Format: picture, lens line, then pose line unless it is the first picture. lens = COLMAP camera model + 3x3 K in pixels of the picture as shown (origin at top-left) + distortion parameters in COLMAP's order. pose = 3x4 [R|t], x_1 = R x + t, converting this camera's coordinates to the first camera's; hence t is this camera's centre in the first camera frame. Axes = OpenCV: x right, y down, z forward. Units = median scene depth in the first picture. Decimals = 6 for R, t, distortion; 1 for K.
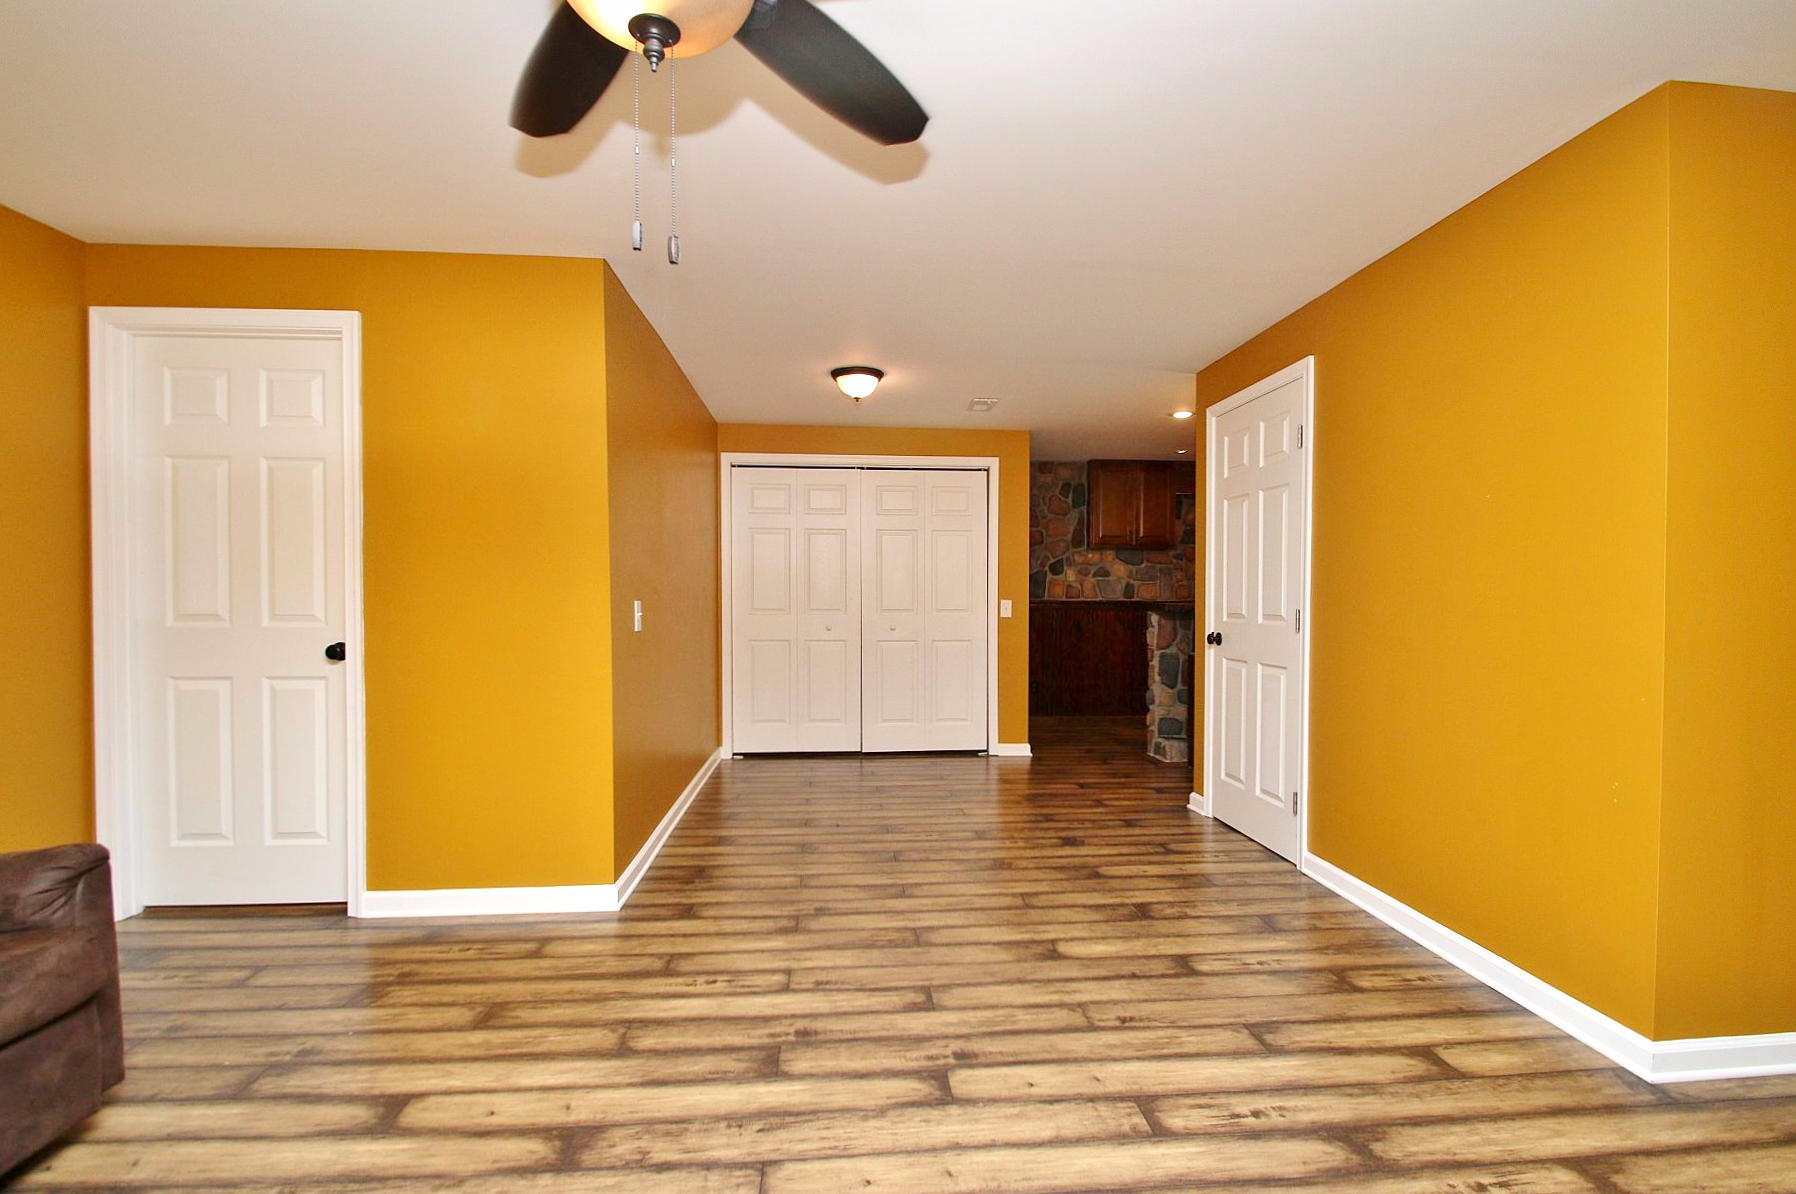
lens RADIAL K [[834.6, 0, 898.7], [0, 834.6, 606.5], [0, 0, 1]] dist [0.008720, -0.012662]
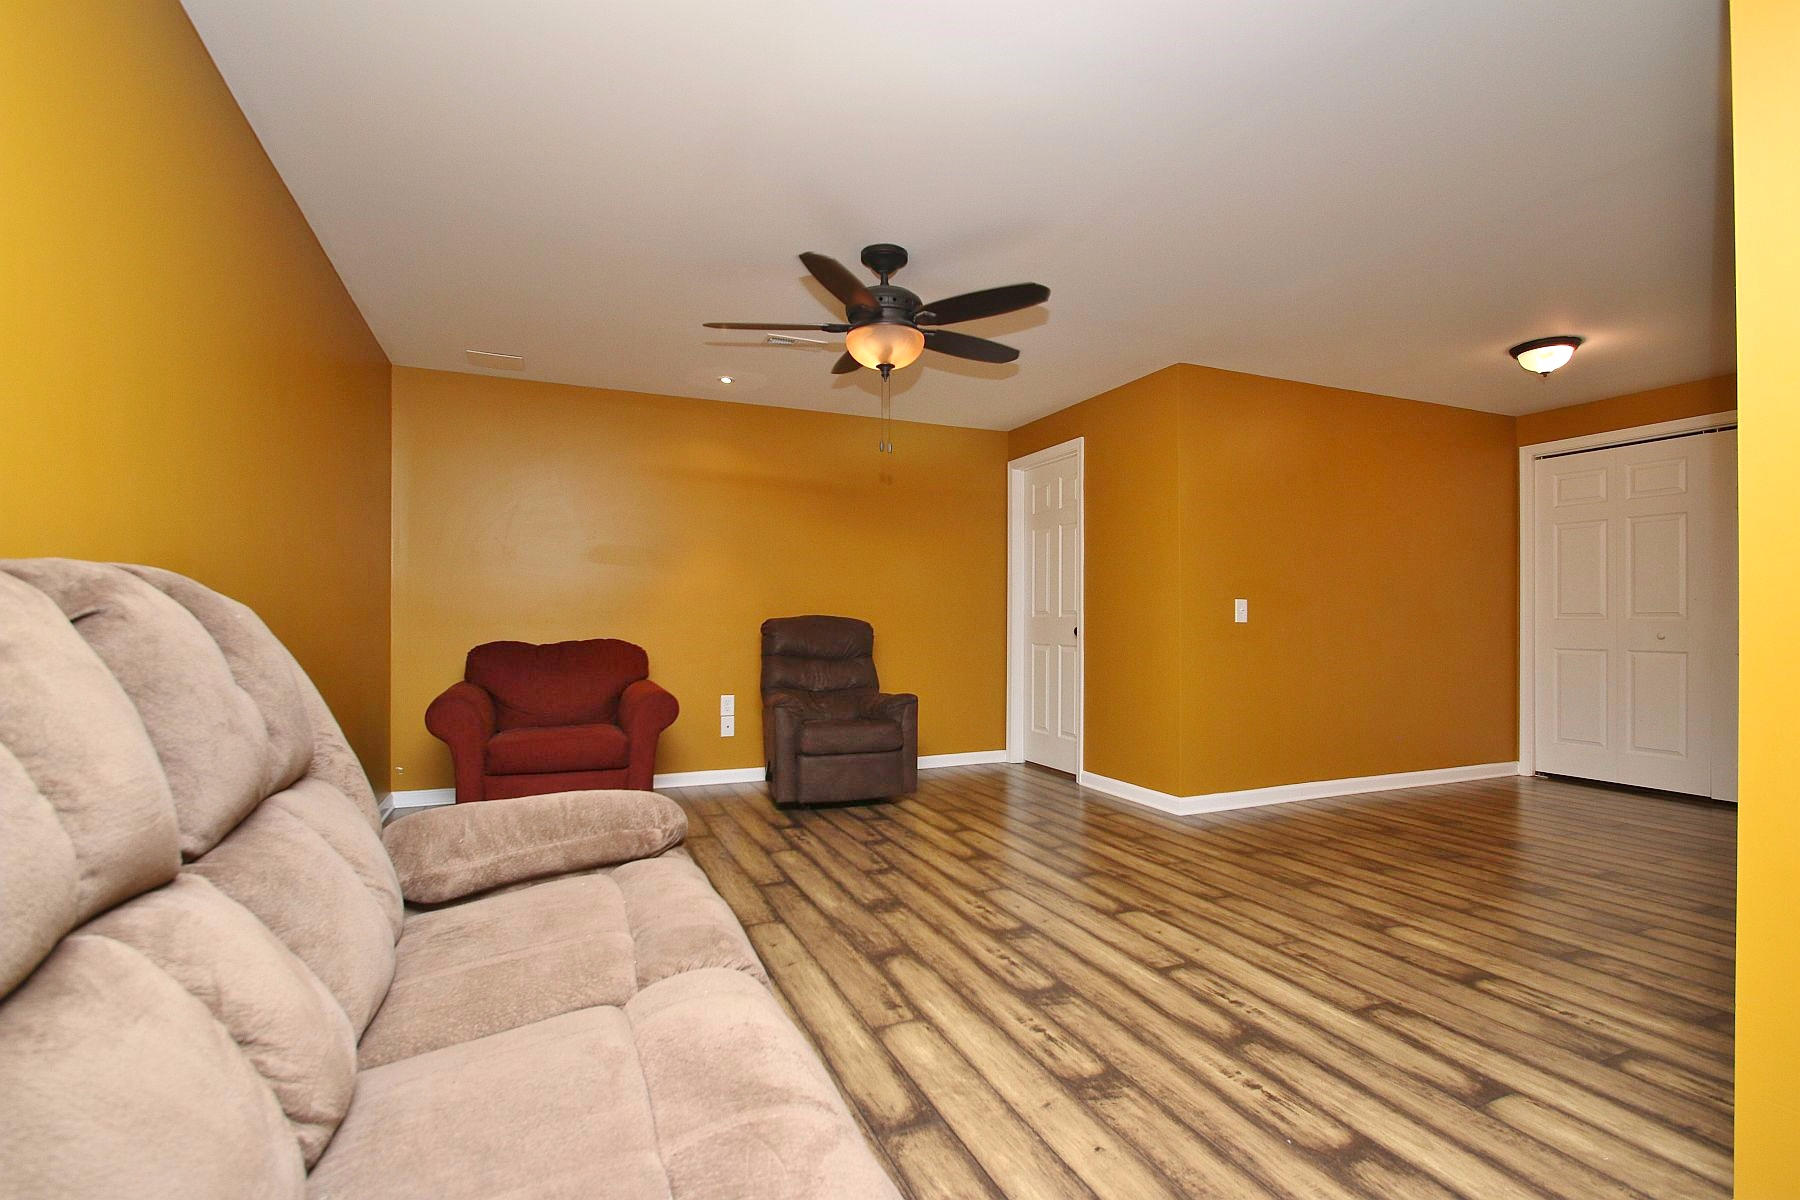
lens RADIAL K [[836.5, 0, 902.9], [0, 836.5, 604.1], [0, 0, 1]] dist [0.008720, -0.012662]
pose [[0.317673, -0.019202, -0.948006, 1.176304], [-0.010527, 0.999662, -0.023776, 0.056792], [0.948142, 0.017533, 0.317363, 0.127084]]
